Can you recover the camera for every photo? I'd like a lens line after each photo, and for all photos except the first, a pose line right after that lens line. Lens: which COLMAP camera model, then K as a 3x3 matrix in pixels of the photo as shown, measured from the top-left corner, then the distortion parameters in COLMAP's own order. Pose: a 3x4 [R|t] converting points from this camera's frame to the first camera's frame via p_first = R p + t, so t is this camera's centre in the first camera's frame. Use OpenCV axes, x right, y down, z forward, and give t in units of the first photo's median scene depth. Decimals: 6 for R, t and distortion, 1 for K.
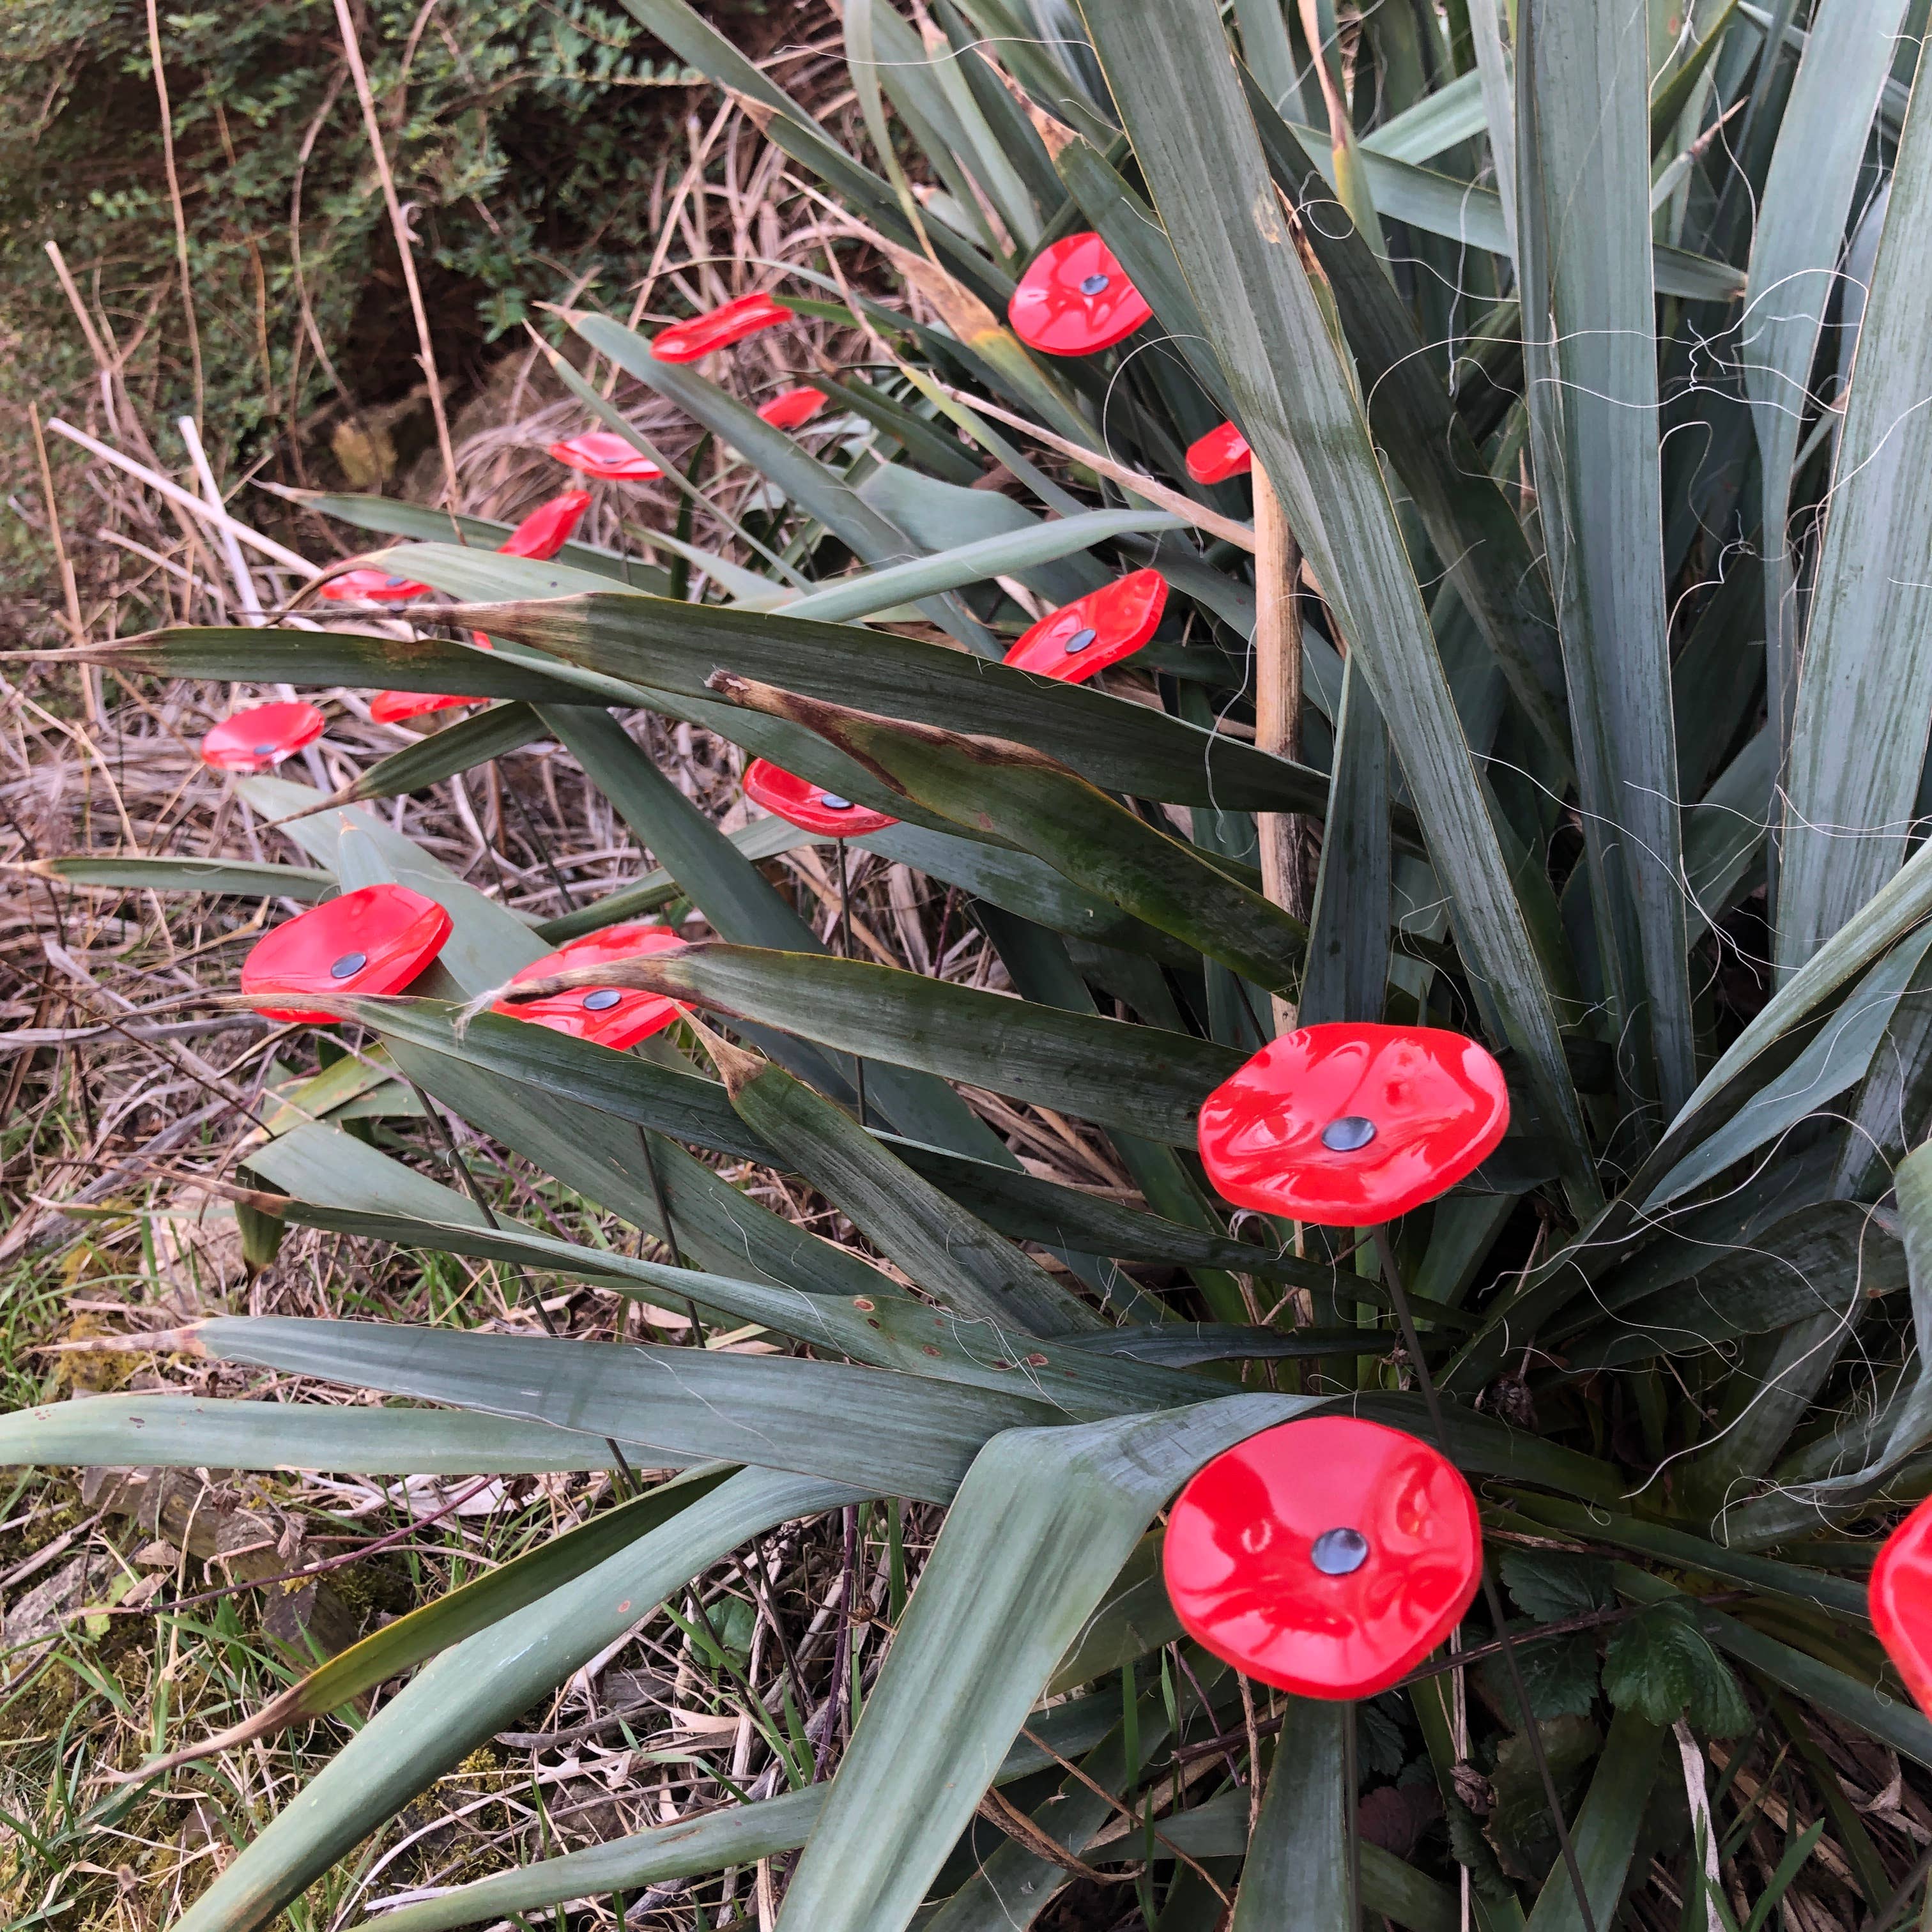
lens RADIAL K [[2159.2, 0, 945.9], [0, 2159.2, 931.5], [0, 0, 1]] dist [0.022572, 0.000000]
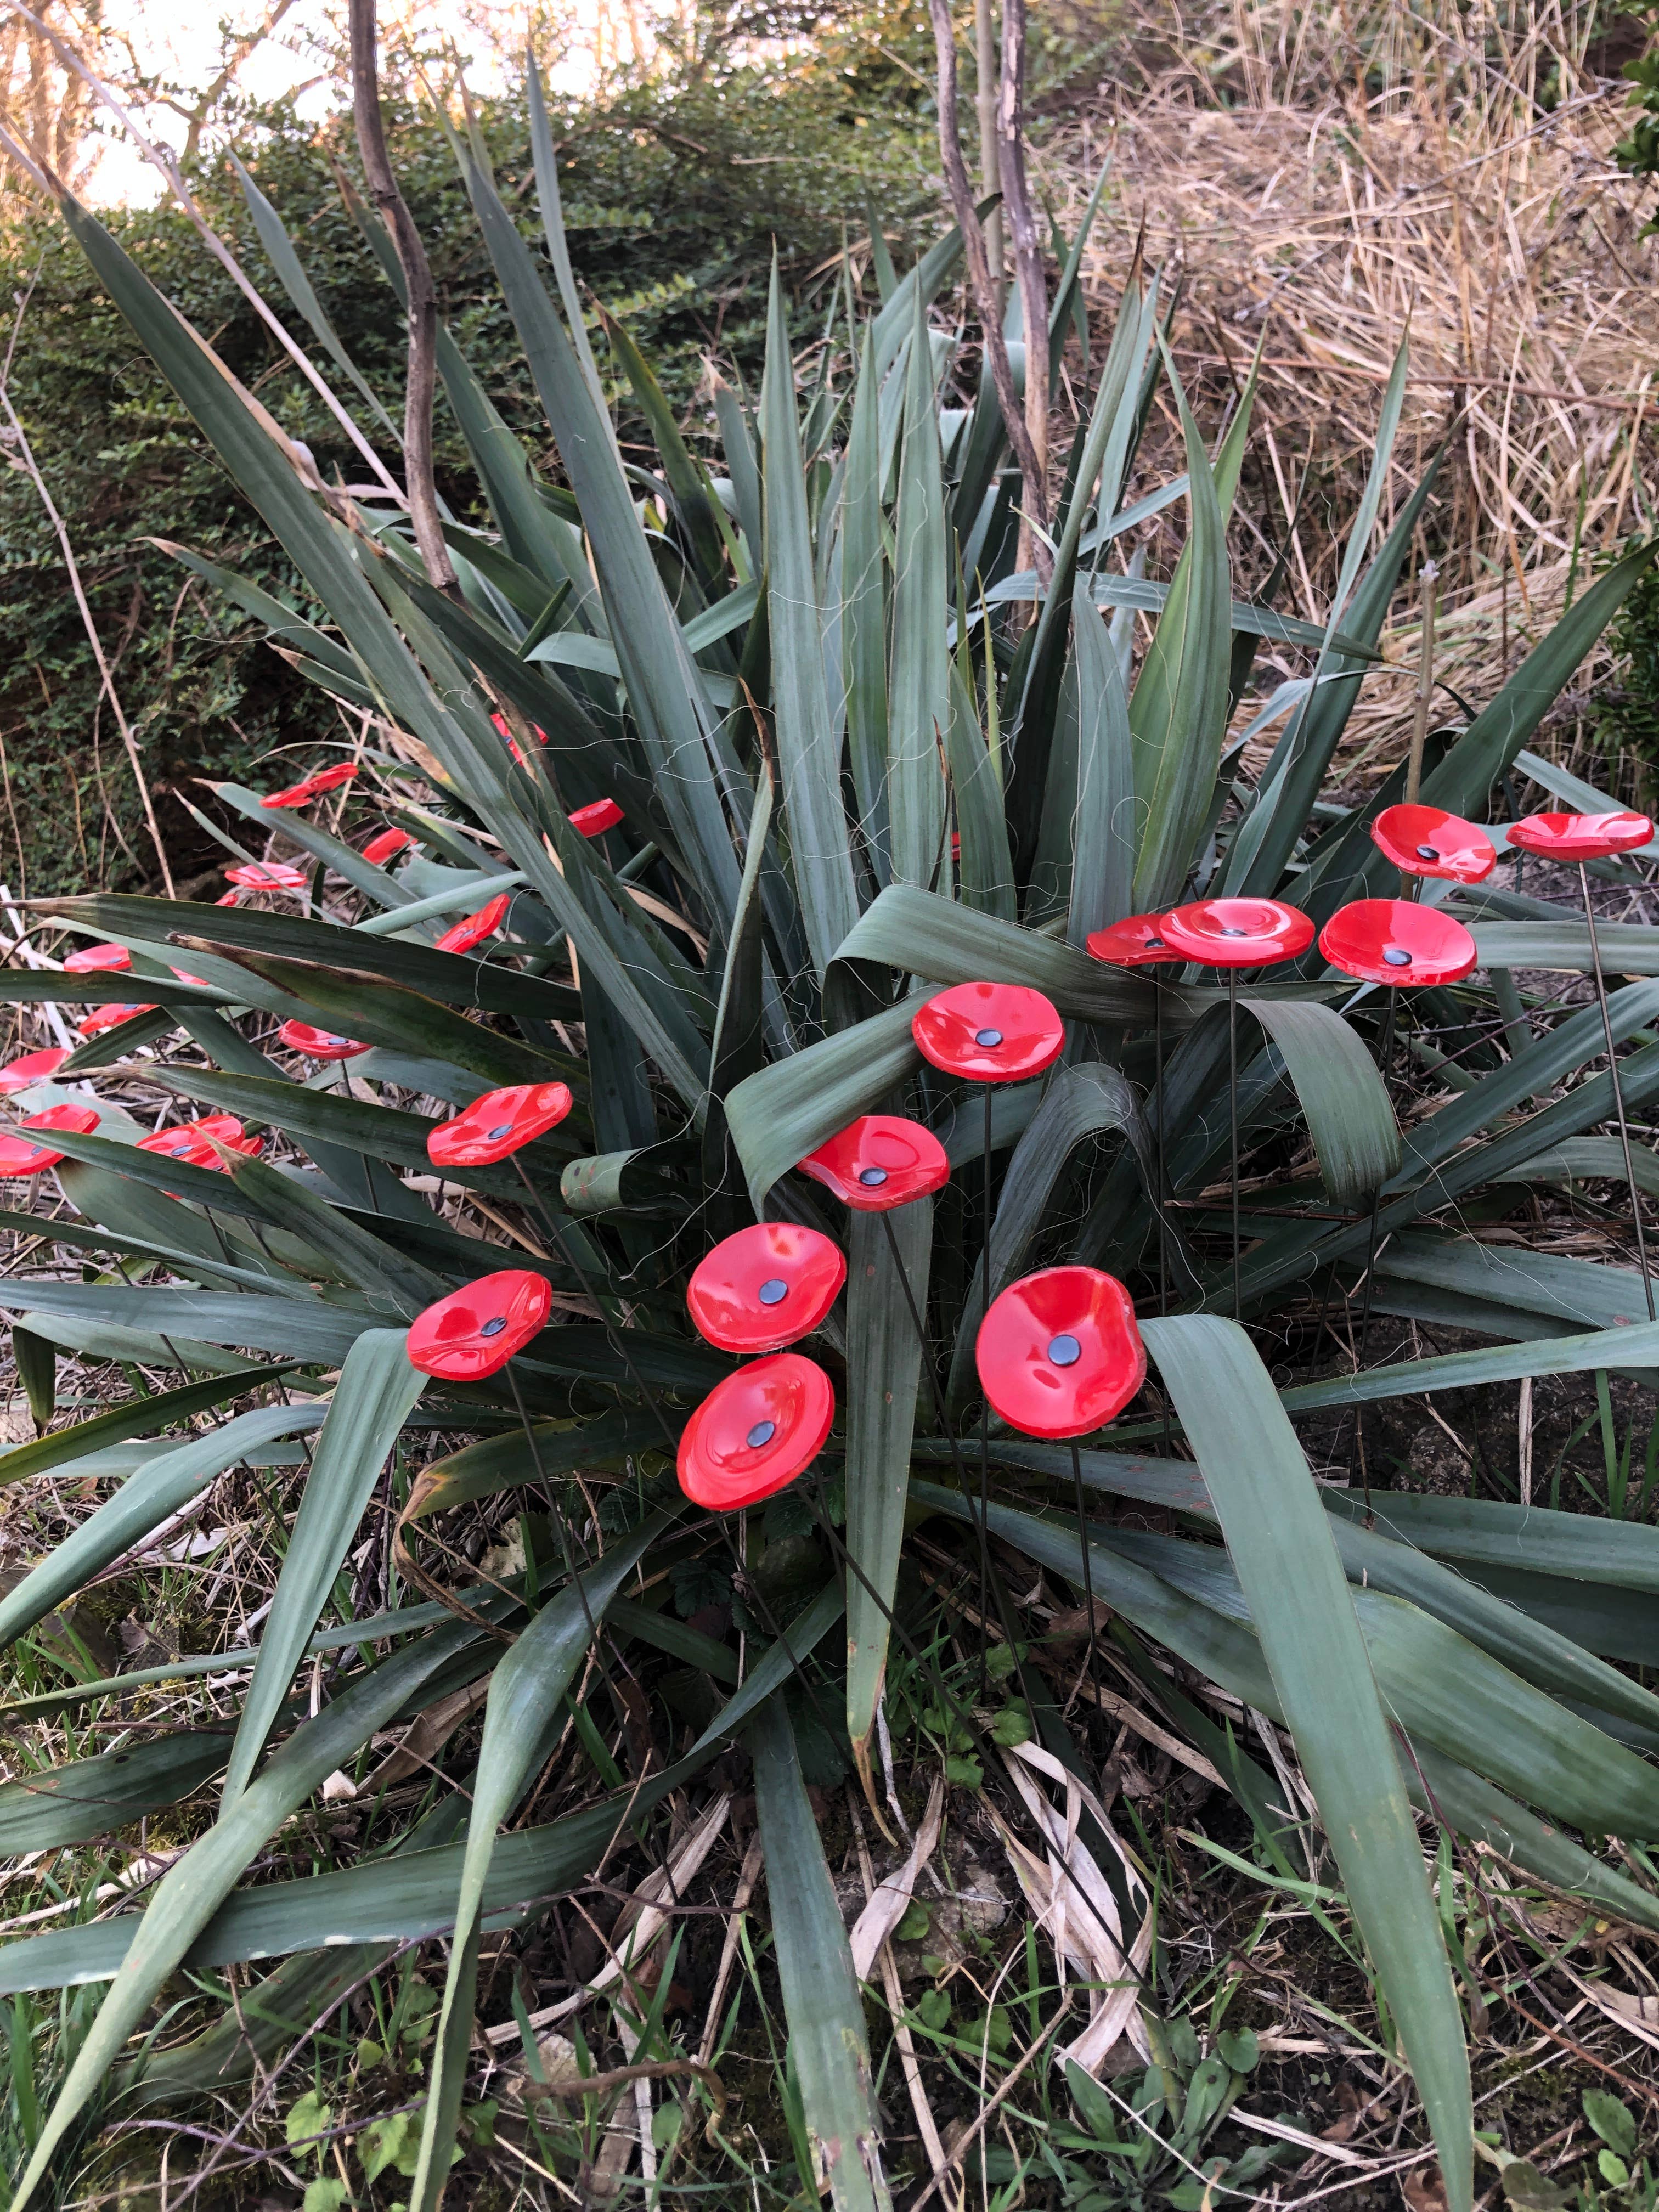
lens RADIAL K [[1852.8, 0, 803.5], [0, 1852.8, 1066.4], [0, 0, 1]] dist [0.027386, -0.016263]
pose [[0.995665, -0.082962, 0.042054, 0.077966], [0.087507, 0.988761, -0.121217, 0.052400], [-0.031525, 0.124371, 0.991735, -0.145226]]
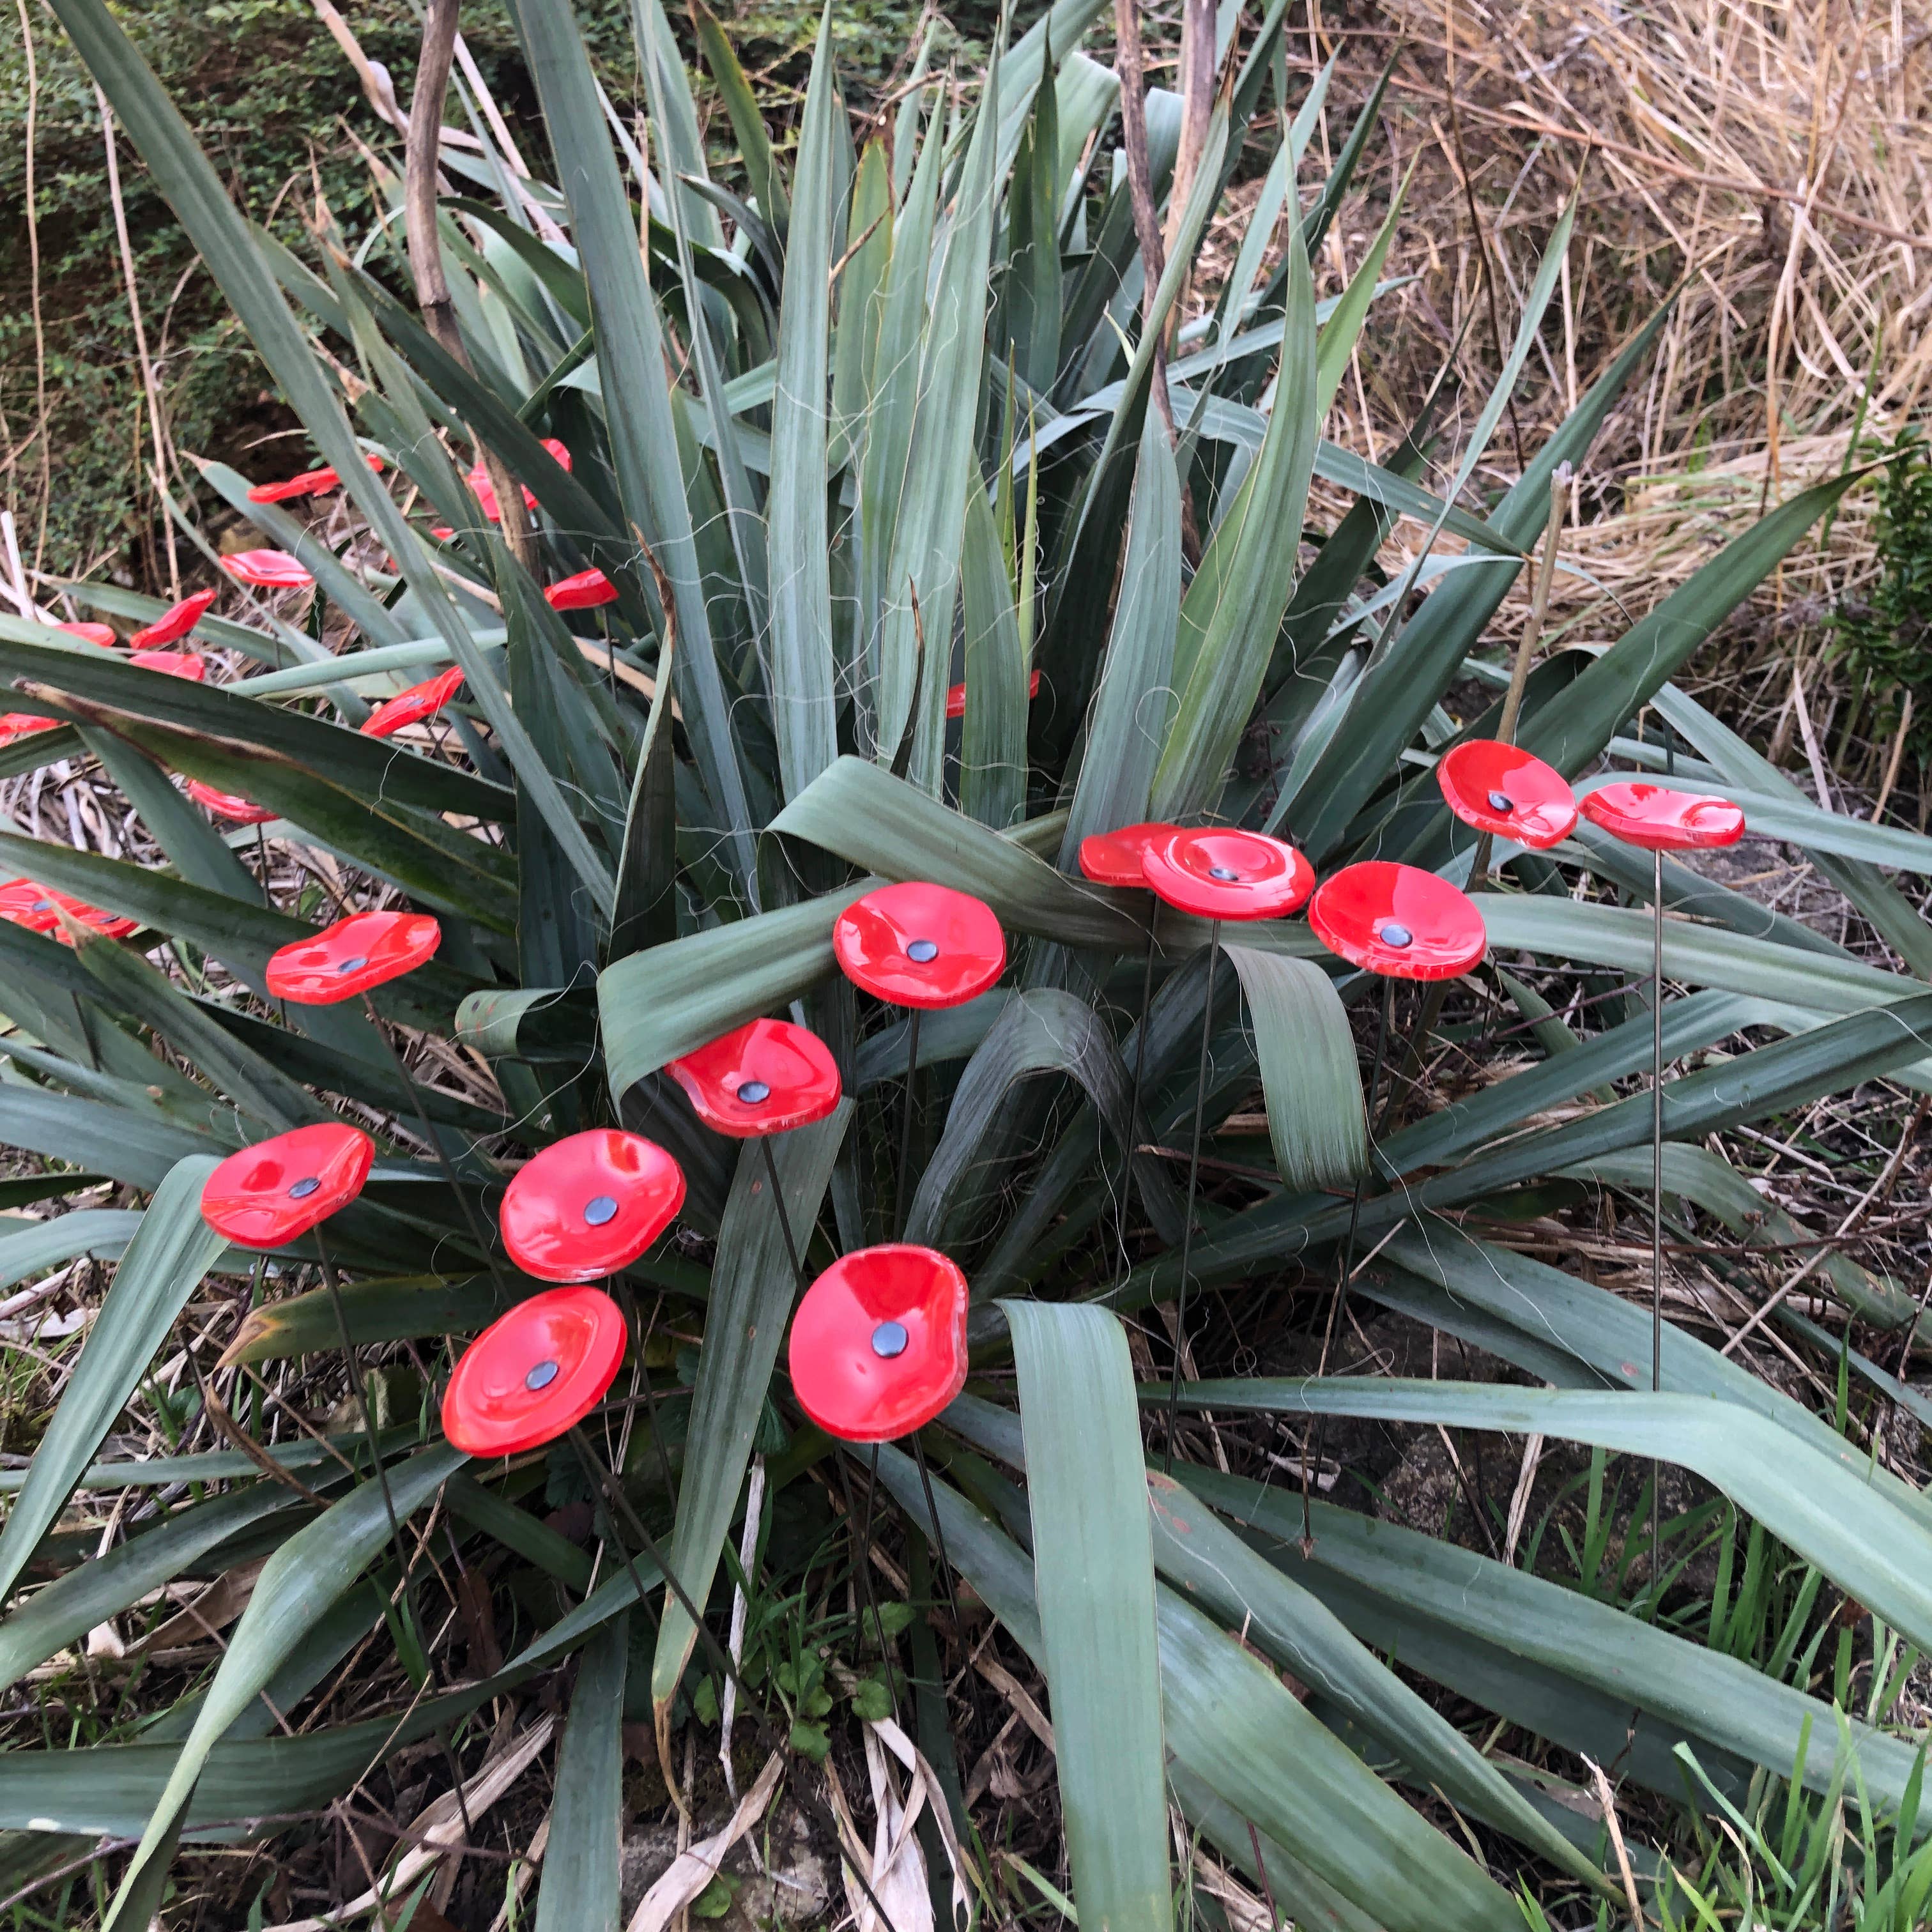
lens RADIAL K [[2159.2, 0, 933.9], [0, 2159.2, 949.4], [0, 0, 1]] dist [0.022572, 0.000000]
pose [[0.996955, 0.075839, 0.018139, 0.121647], [-0.074624, 0.995390, -0.060250, 0.029672], [-0.022625, 0.058713, 0.998018, -0.152944]]
